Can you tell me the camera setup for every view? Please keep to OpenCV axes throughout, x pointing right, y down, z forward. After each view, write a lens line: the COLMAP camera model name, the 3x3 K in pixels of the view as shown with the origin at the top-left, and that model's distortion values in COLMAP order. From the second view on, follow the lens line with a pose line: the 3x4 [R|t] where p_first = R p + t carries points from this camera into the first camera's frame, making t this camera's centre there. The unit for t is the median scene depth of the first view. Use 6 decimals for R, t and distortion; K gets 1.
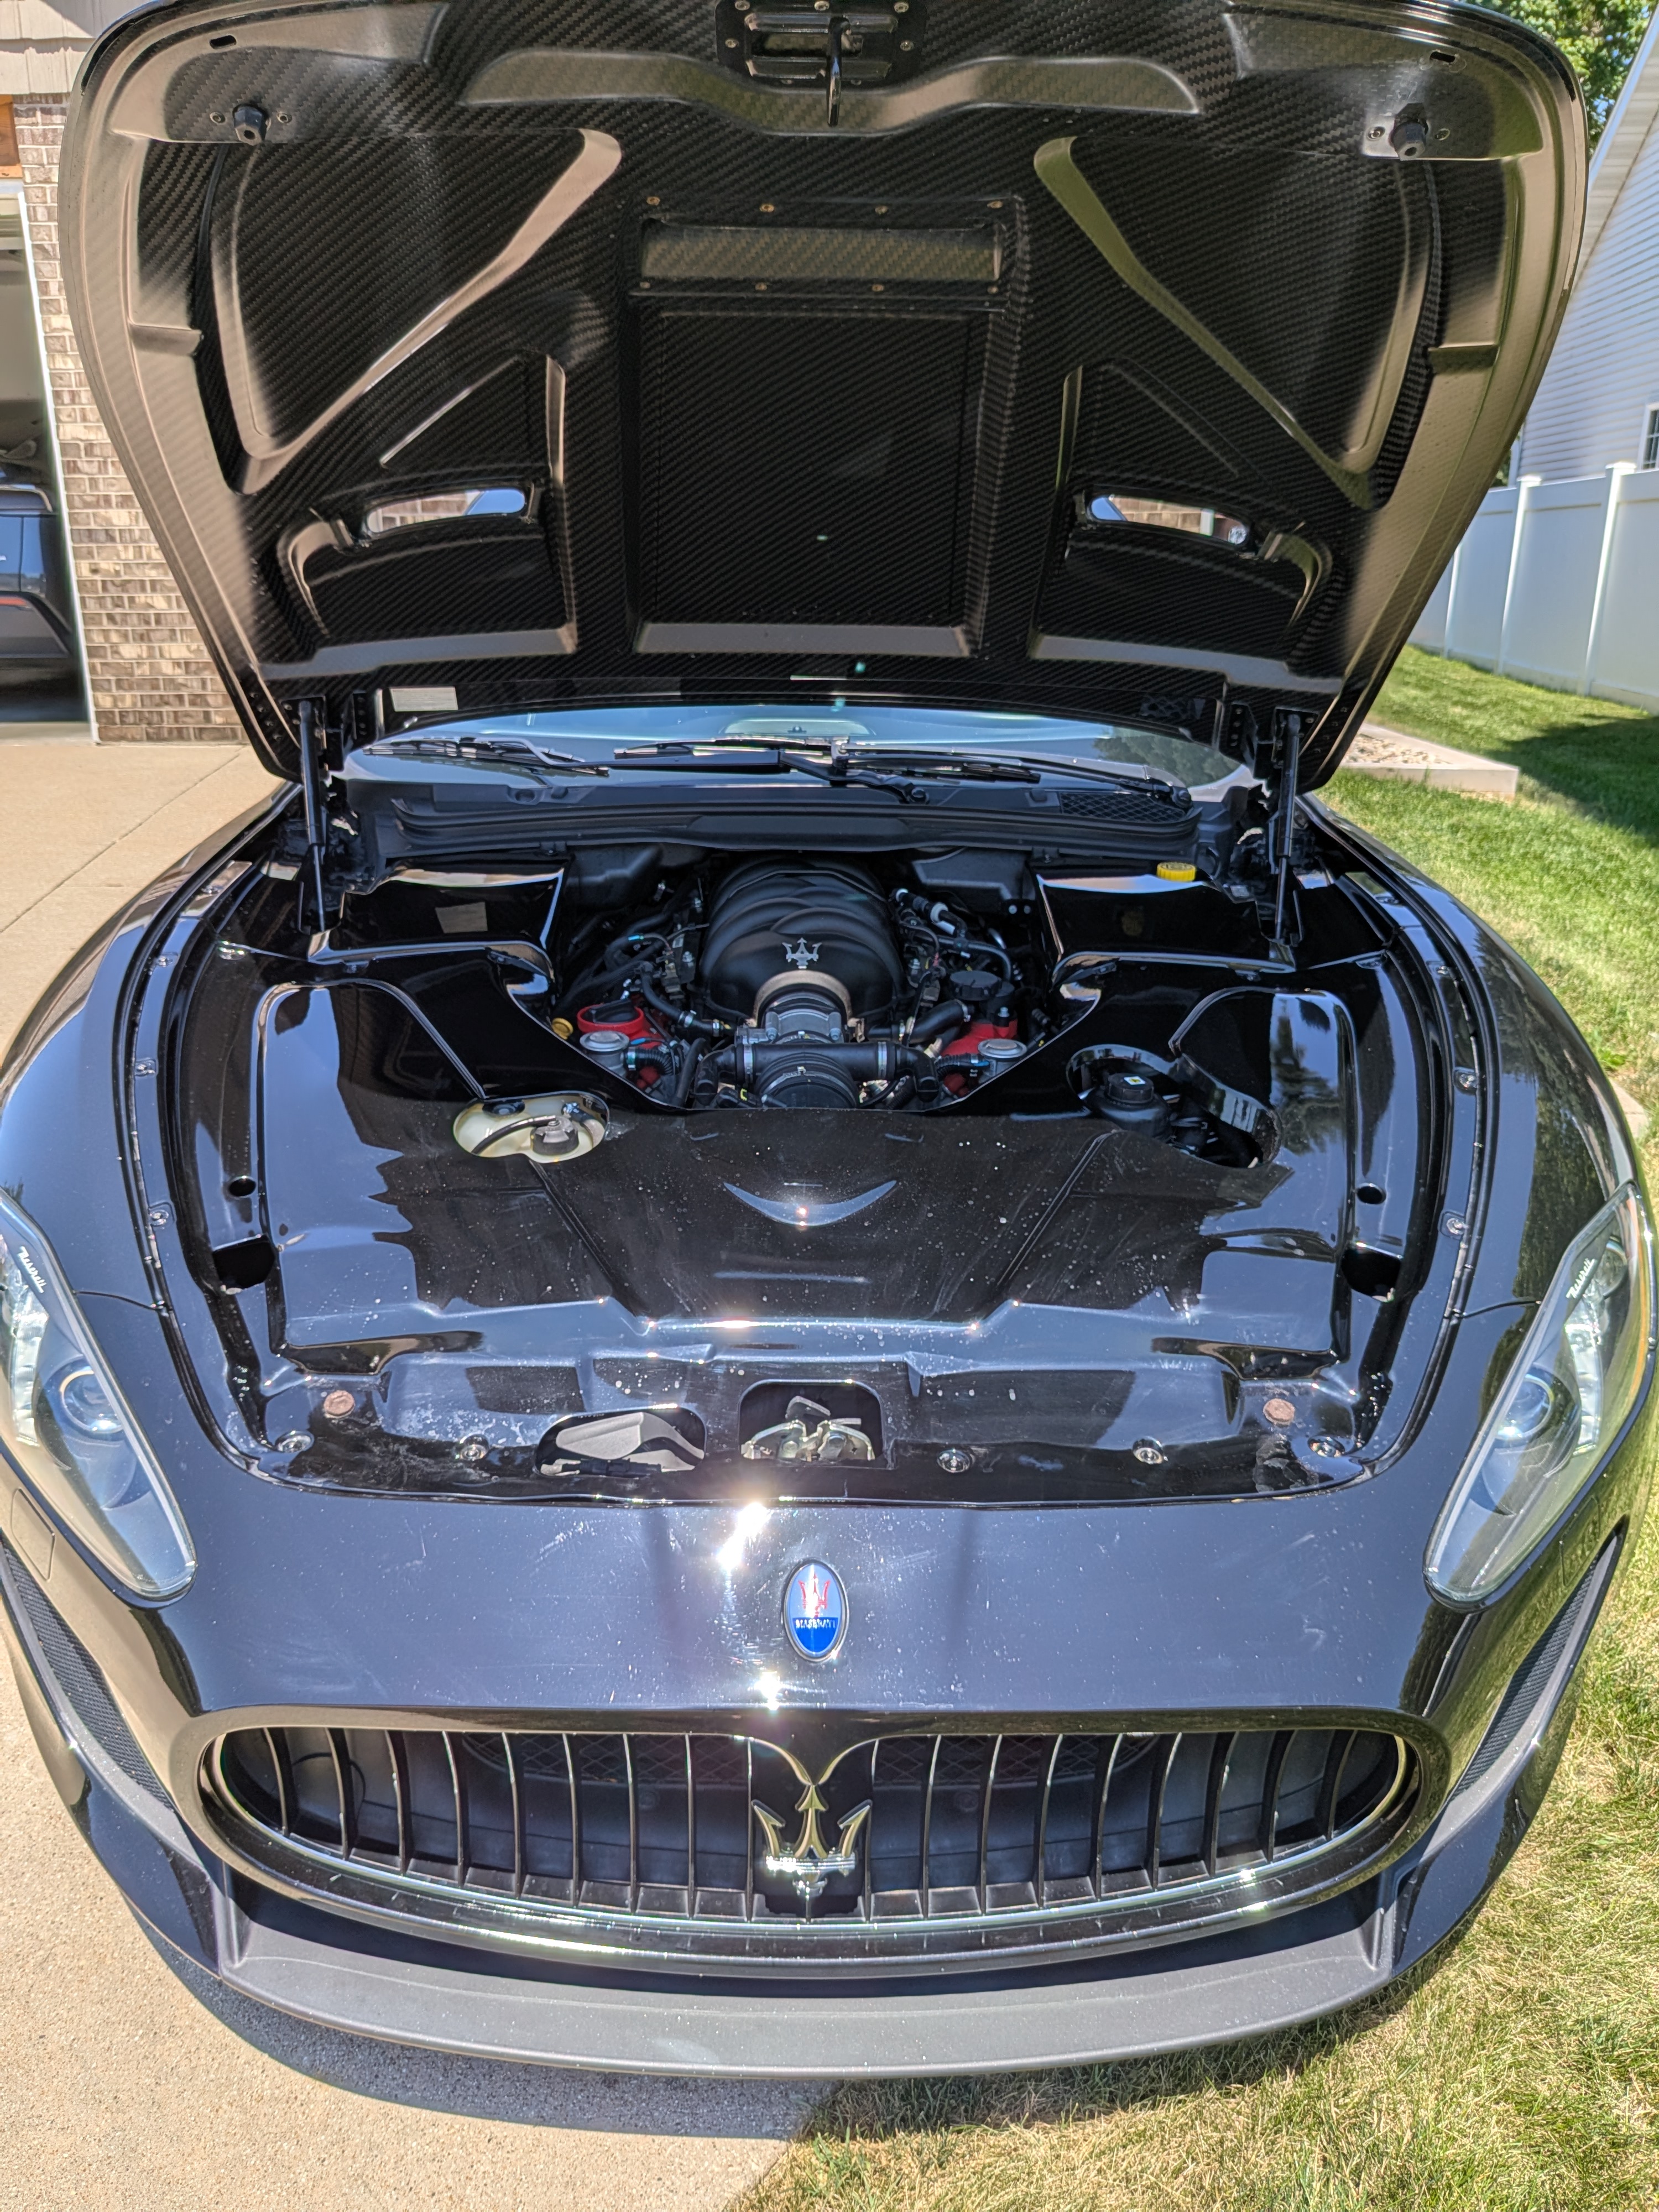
lens RADIAL K [[1574.9, 0, 829.5], [0, 1574.9, 1106.0], [0, 0, 1]] dist [0.001222, -0.038138]
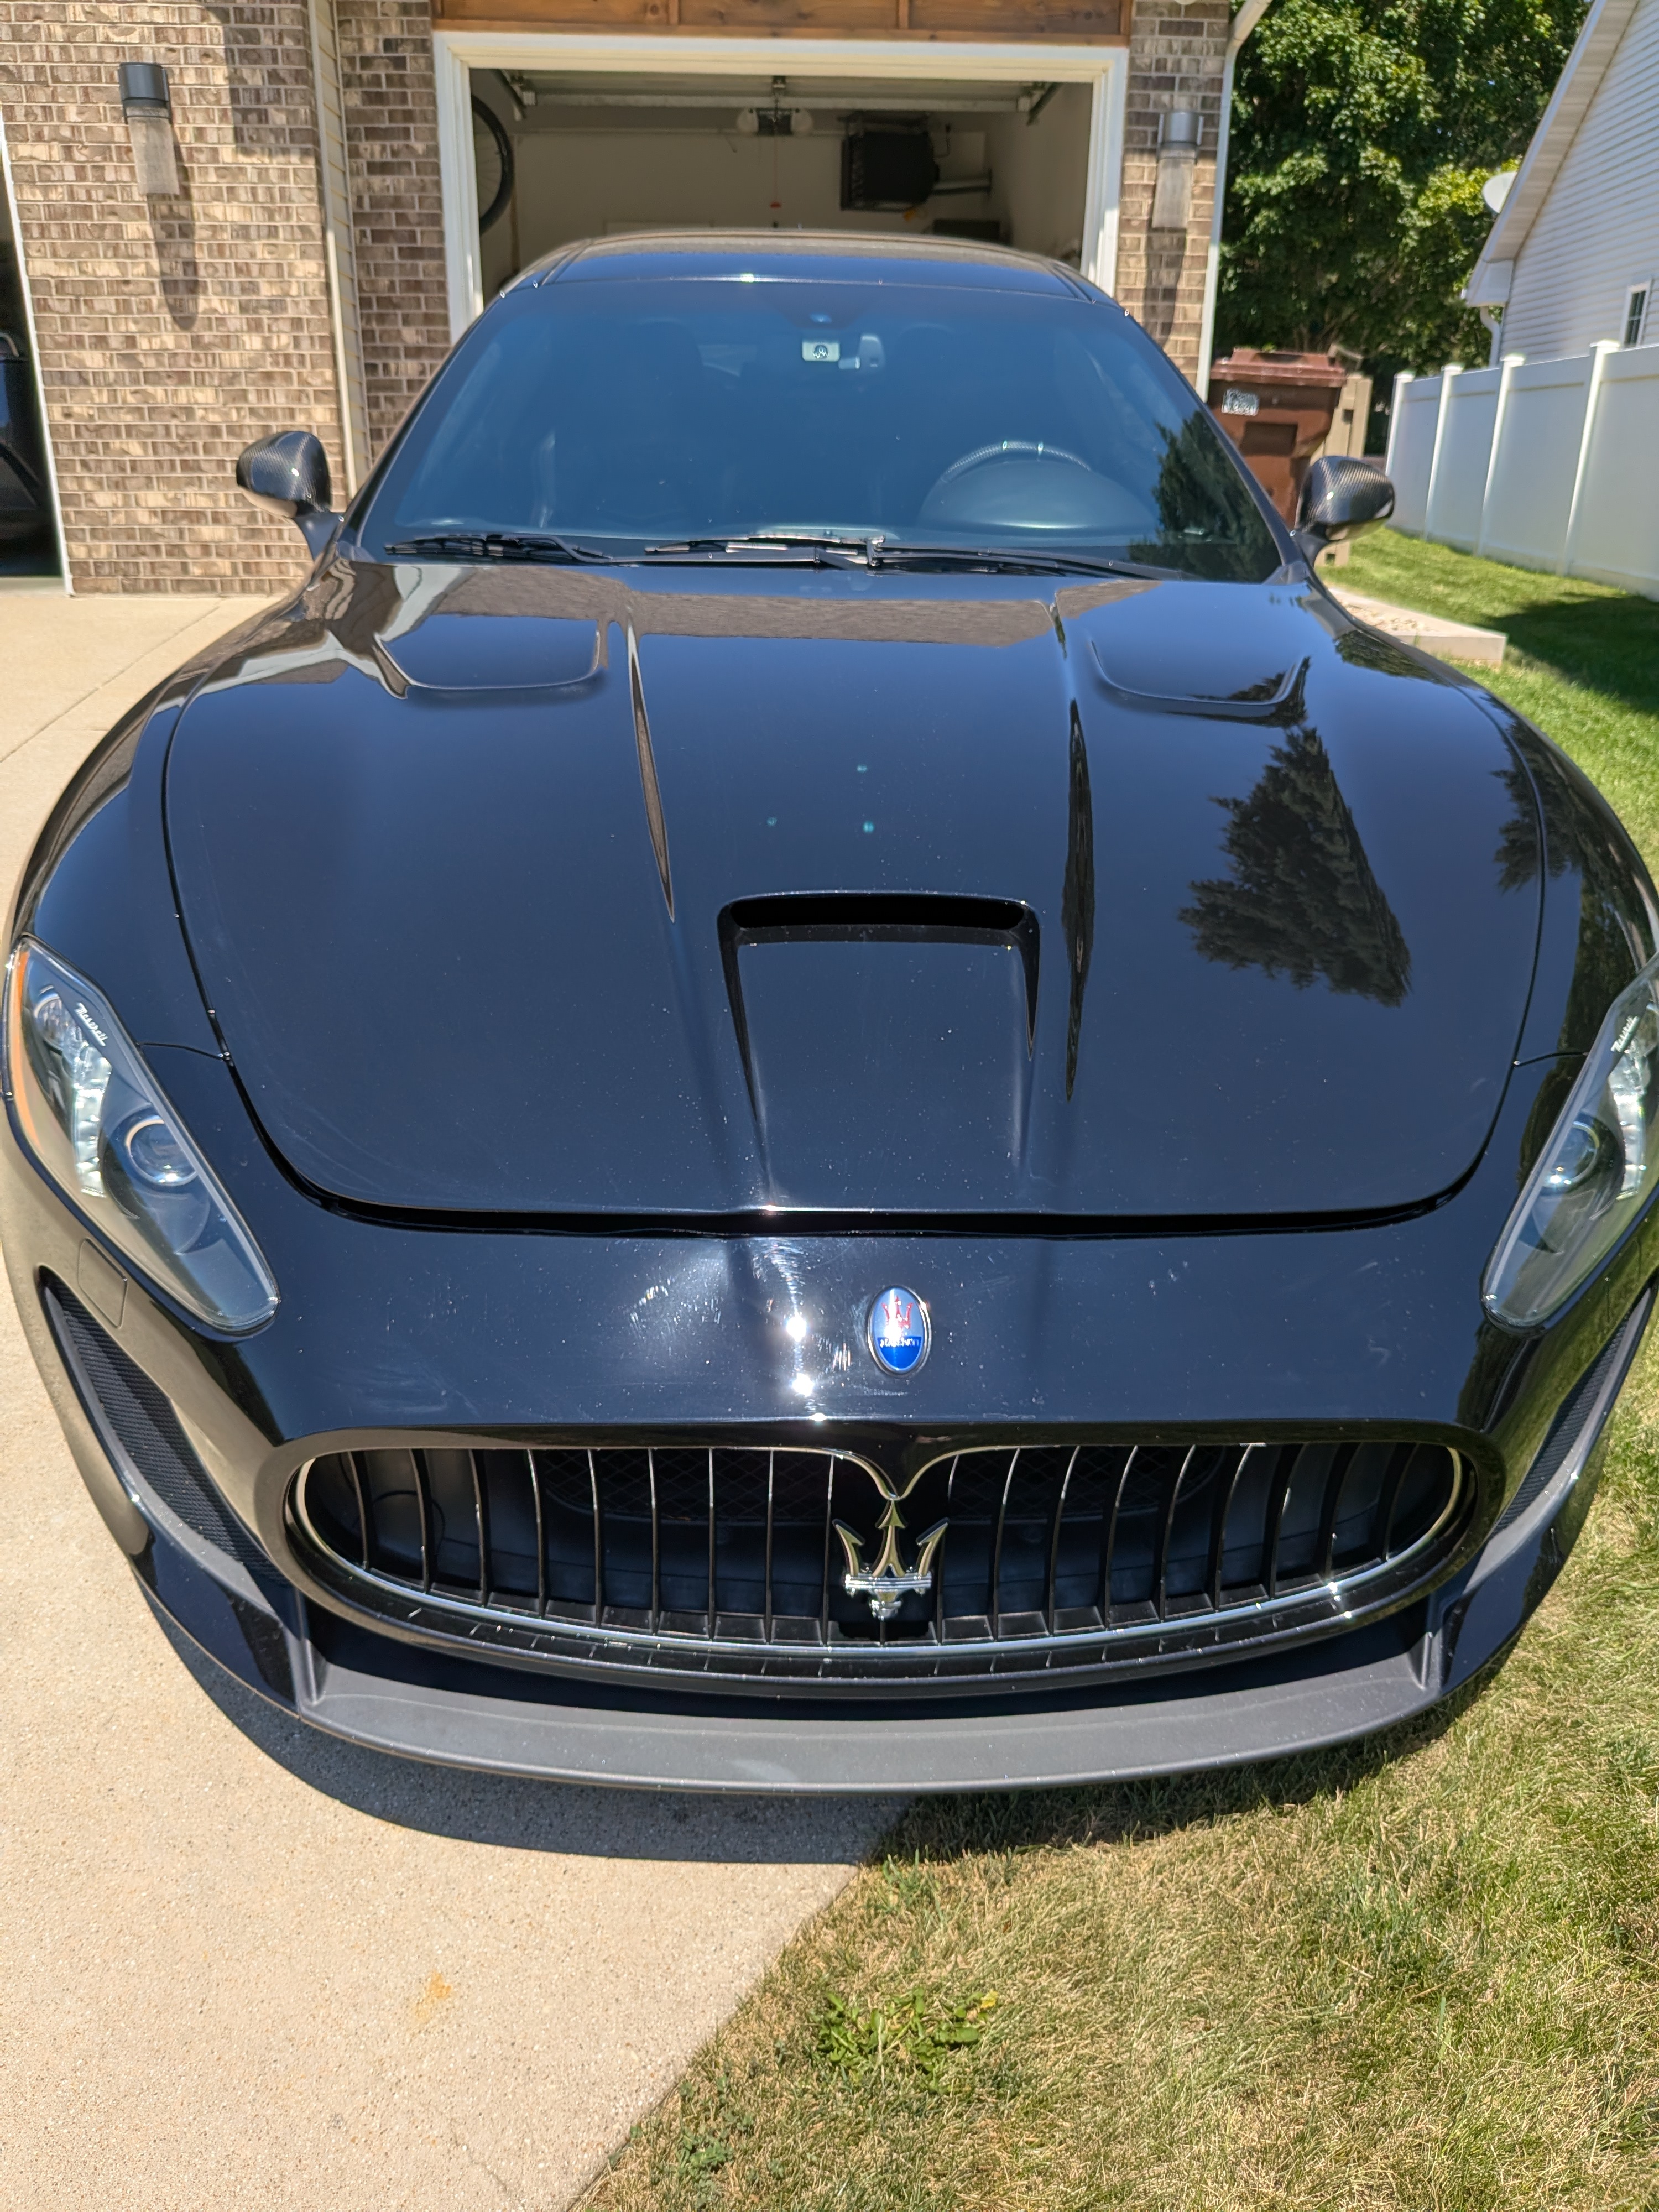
lens RADIAL K [[1596.6, 0, 829.5], [0, 1596.6, 1106.0], [0, 0, 1]] dist [-0.047995, 0.025754]
pose [[0.999318, 0.000583, 0.036913, -0.078982], [-0.002073, 0.999184, 0.040340, 0.113658], [-0.036859, -0.040389, 0.998504, -0.016533]]
